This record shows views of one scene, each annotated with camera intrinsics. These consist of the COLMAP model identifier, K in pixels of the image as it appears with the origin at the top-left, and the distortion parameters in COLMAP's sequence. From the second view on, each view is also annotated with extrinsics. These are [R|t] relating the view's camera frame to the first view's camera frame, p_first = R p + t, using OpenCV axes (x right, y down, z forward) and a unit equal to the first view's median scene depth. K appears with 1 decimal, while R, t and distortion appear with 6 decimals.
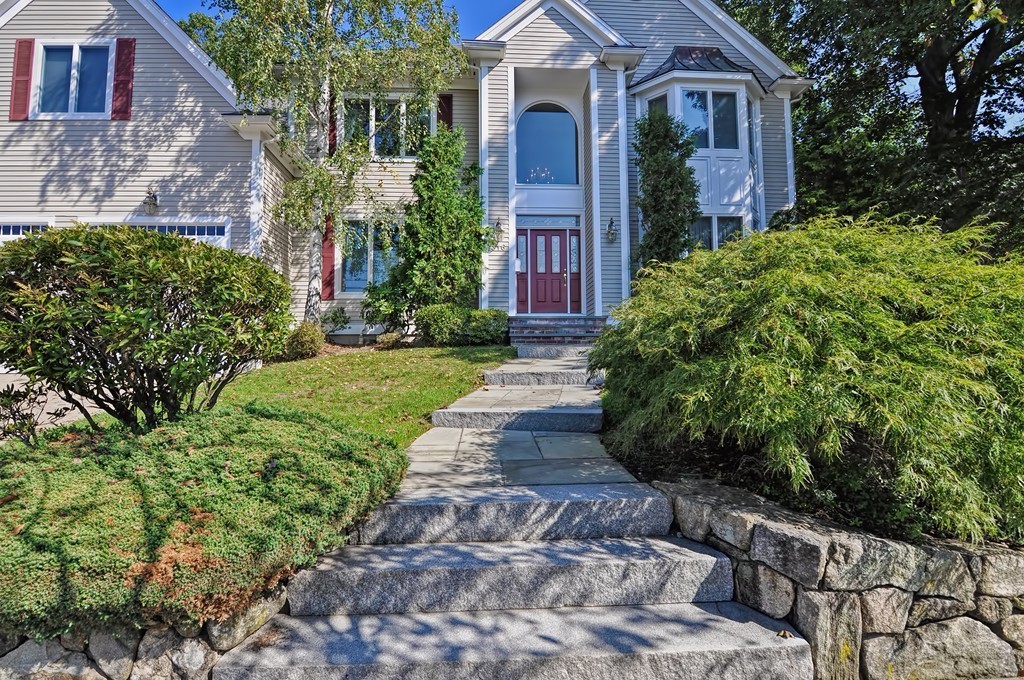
lens RADIAL K [[427.5, 0, 511.1], [0, 427.5, 316.8], [0, 0, 1]] dist [-0.012654, -0.006033]
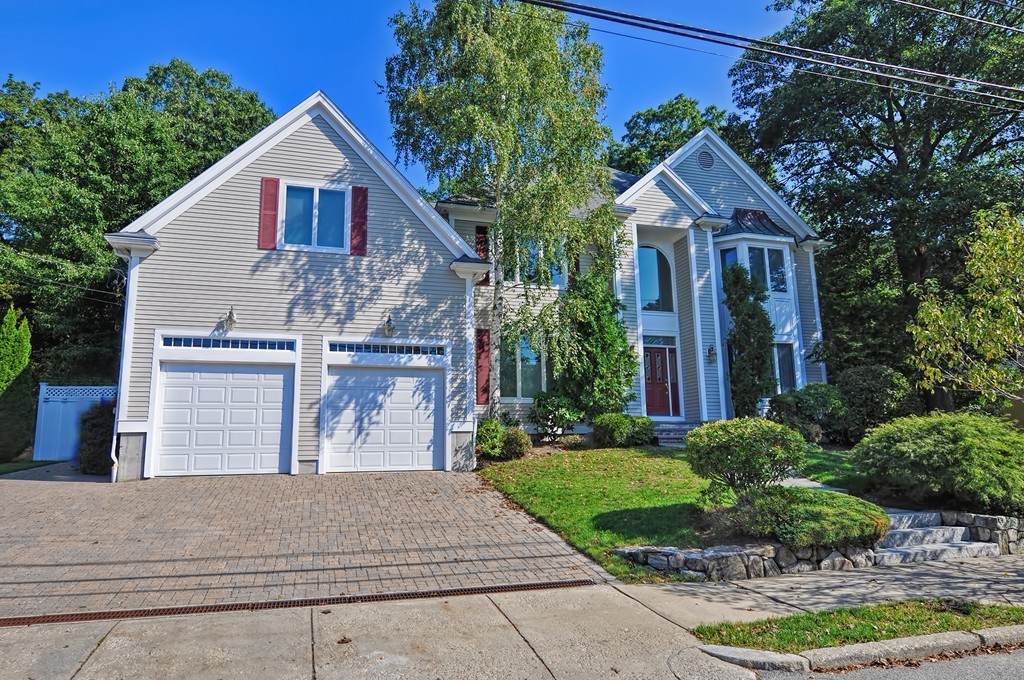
lens RADIAL K [[501.2, 0, 507.6], [0, 501.2, 344.8], [0, 0, 1]] dist [-0.010722, -0.005088]
pose [[0.982396, 0.031400, 0.184152, -0.768899], [-0.014935, 0.995818, -0.090126, -0.093704], [-0.186211, 0.085789, 0.978757, -0.456844]]
